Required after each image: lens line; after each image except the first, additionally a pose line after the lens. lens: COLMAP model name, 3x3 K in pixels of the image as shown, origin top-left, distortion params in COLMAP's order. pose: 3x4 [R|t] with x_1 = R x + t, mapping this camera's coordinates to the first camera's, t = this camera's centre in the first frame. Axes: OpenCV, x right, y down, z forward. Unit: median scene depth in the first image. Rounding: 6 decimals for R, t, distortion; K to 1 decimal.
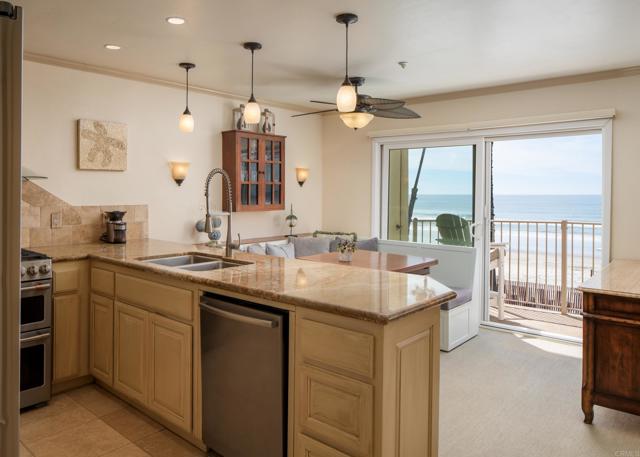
lens RADIAL K [[464.7, 0, 312.4], [0, 464.7, 196.1], [0, 0, 1]] dist [-0.001267, -0.001159]
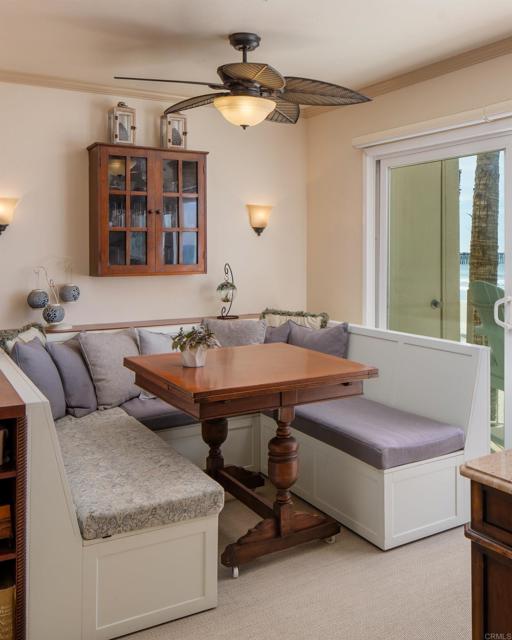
lens RADIAL K [[651.0, 0, 348.5], [0, 651.0, 248.8], [0, 0, 1]] dist [-0.008164, 0.000000]
pose [[0.969515, -0.008875, -0.244873, 0.441806], [0.005722, 0.999891, -0.013582, 0.013305], [0.244967, 0.011766, 0.969460, 0.303914]]
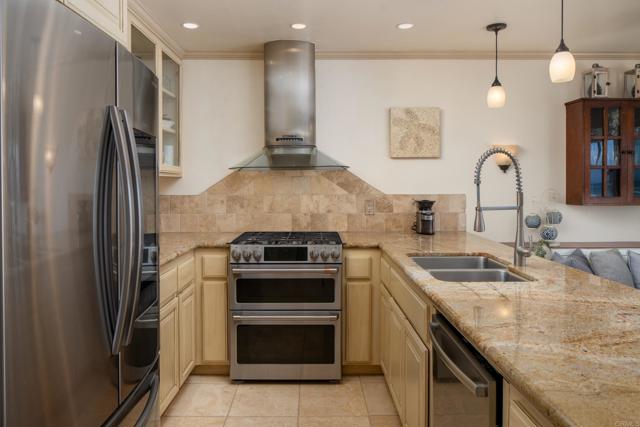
lens RADIAL K [[443.8, 0, 318.2], [0, 443.8, 189.8], [0, 0, 1]] dist [-0.009109, -0.003937]
pose [[0.670015, 0.009265, -0.742289, 0.103313], [-0.002020, 0.999941, 0.010658, 0.001643], [0.742345, -0.005642, 0.669995, 0.227772]]
